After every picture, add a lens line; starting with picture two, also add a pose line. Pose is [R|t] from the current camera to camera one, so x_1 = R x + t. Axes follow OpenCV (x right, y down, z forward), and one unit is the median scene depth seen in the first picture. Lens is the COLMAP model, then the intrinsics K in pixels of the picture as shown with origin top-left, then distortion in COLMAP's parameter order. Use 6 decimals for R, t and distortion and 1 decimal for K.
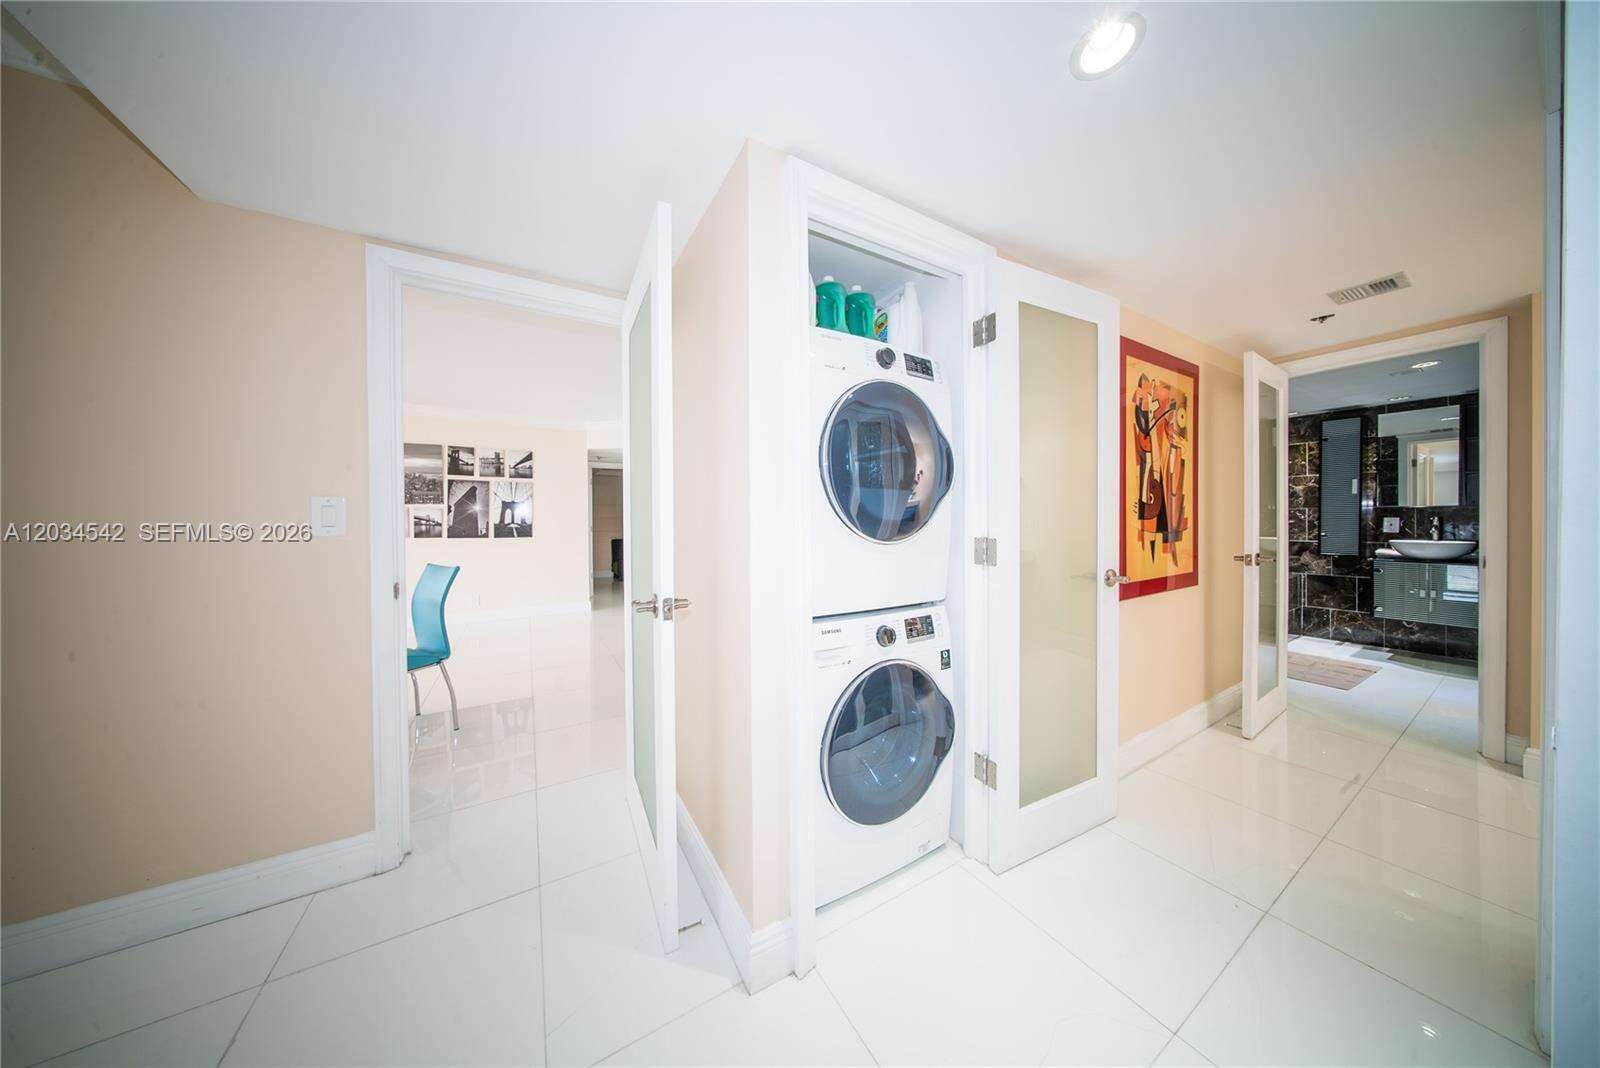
lens RADIAL K [[454.3, 0, 794.6], [0, 454.3, 520.0], [0, 0, 1]] dist [-0.005919, 0.000021]
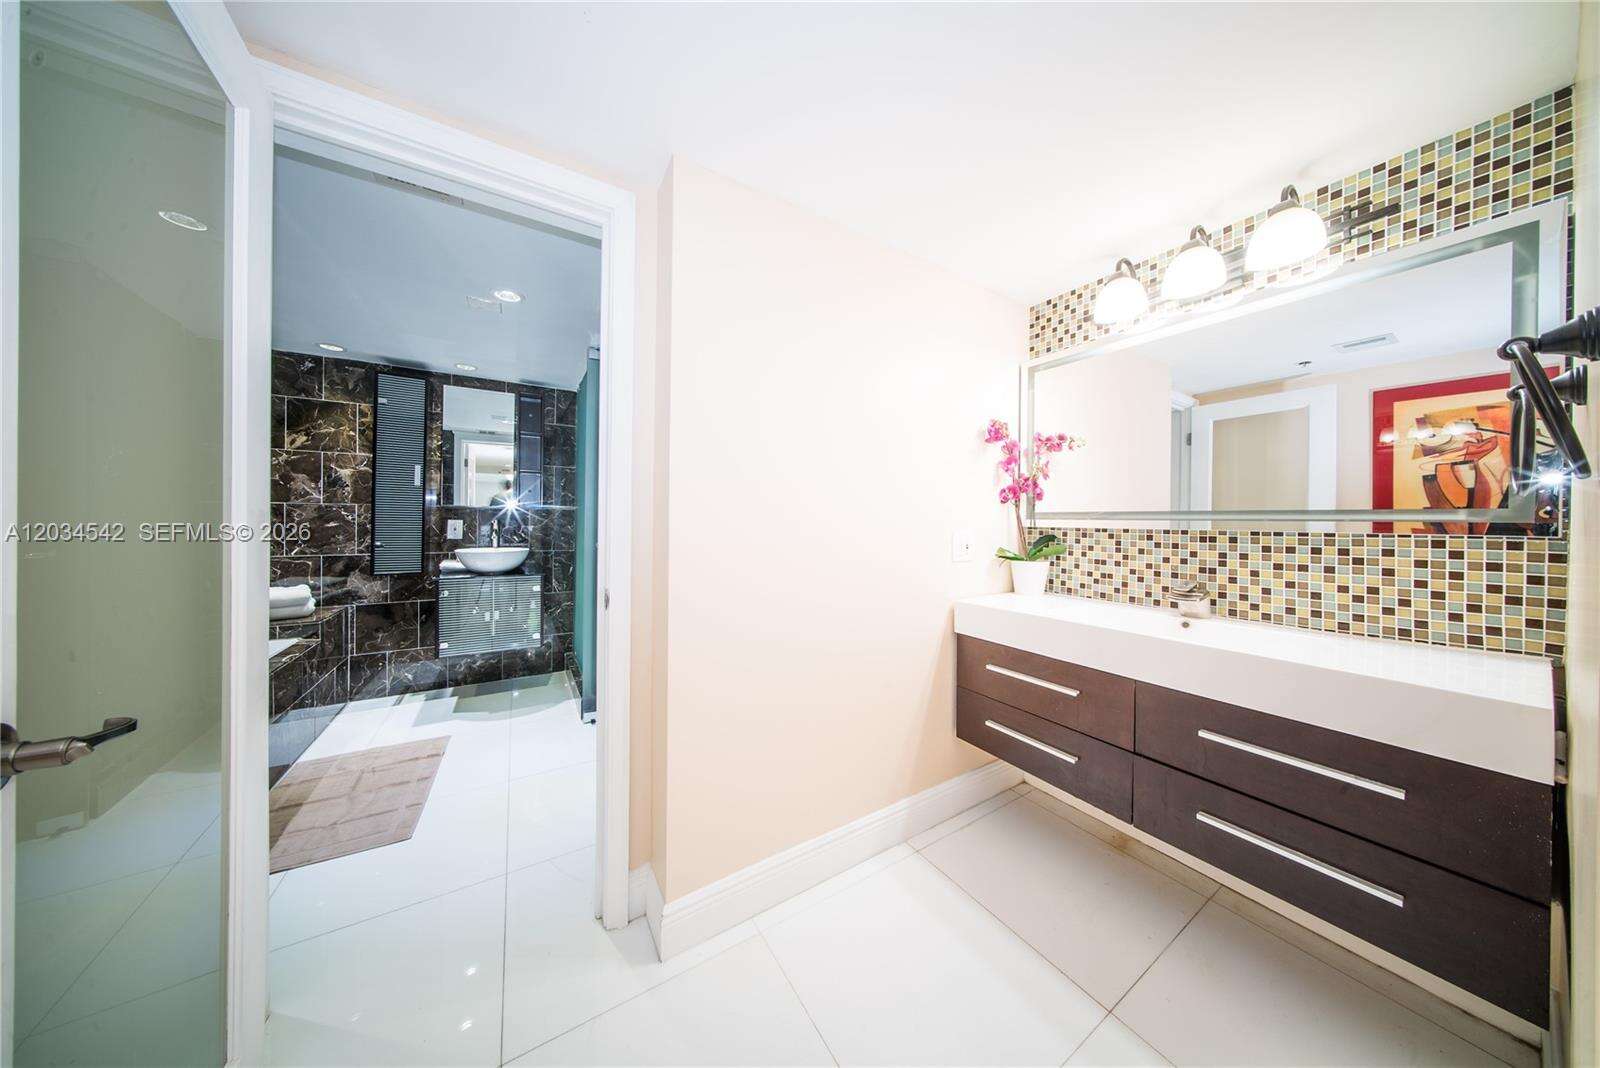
lens RADIAL K [[454.3, 0, 794.6], [0, 454.3, 520.0], [0, 0, 1]] dist [-0.005919, 0.000021]
pose [[-0.025564, -0.000134, 0.999673, 0.513604], [-0.008294, 0.999966, -0.000078, -0.009226], [-0.999639, -0.008293, -0.025564, 0.420953]]
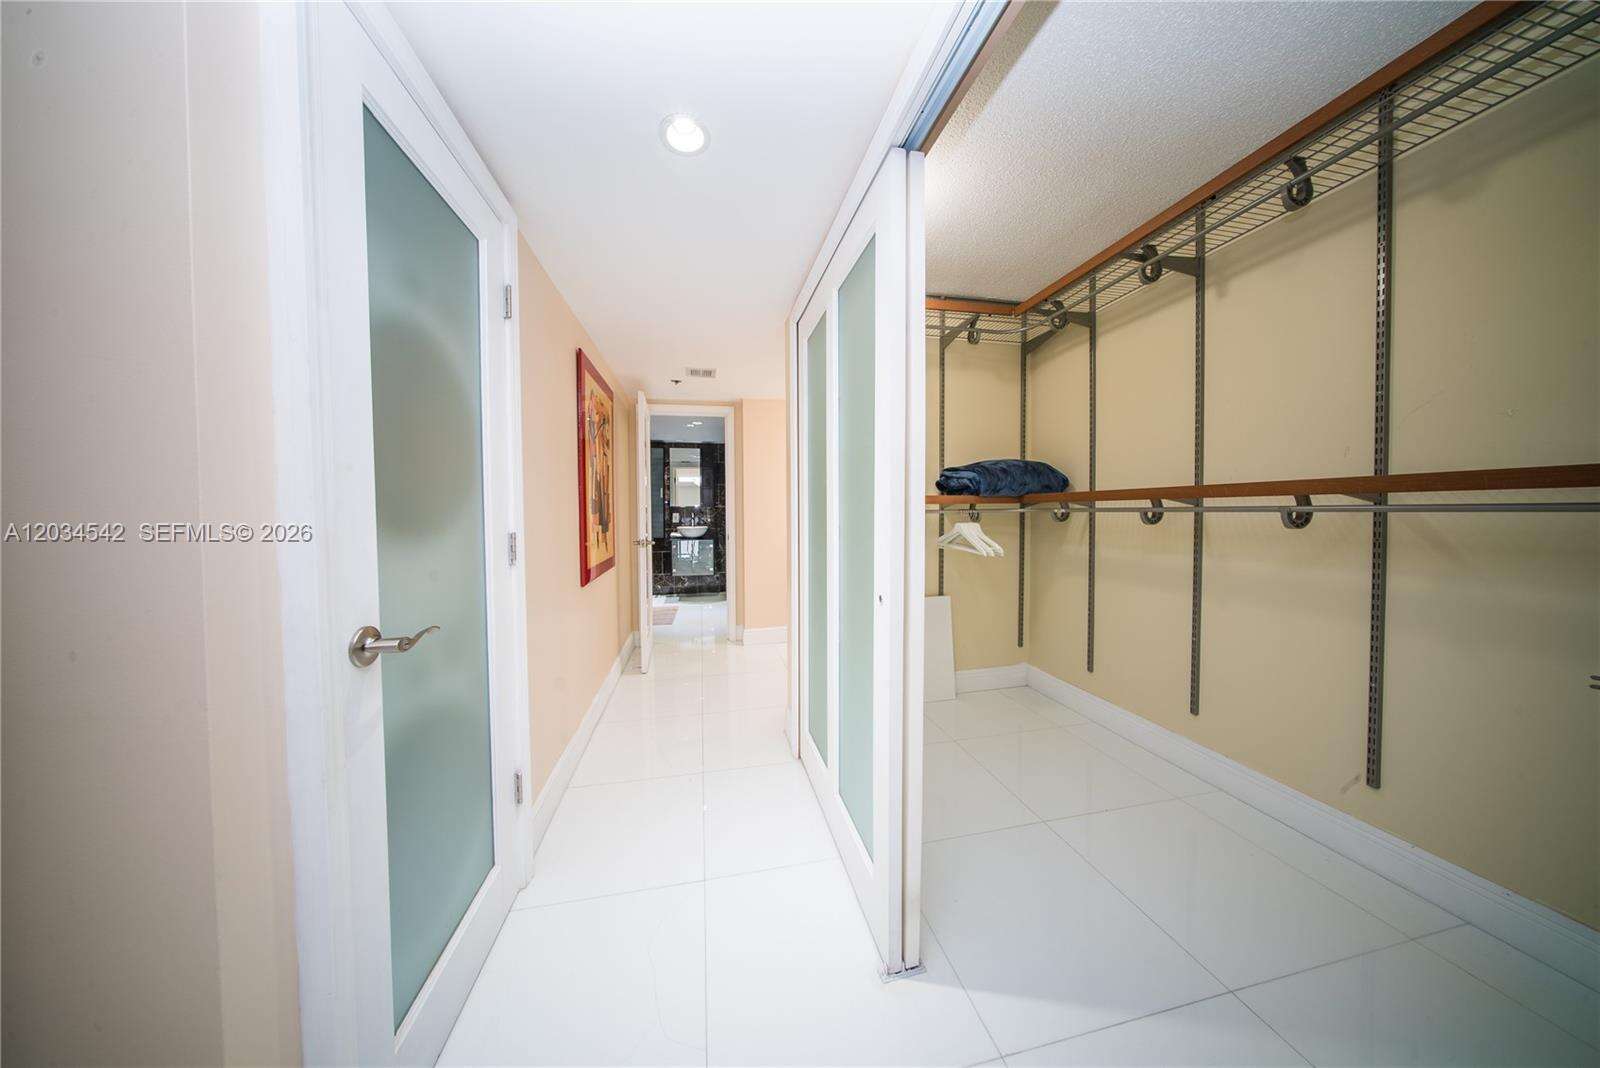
lens RADIAL K [[460.3, 0, 796.5], [0, 460.3, 524.5], [0, 0, 1]] dist [0.000005, 0.000021]
pose [[0.312862, -0.024728, 0.949477, -0.102935], [0.007014, 0.999694, 0.023725, -0.000700], [-0.949773, -0.000763, 0.312939, 0.071739]]
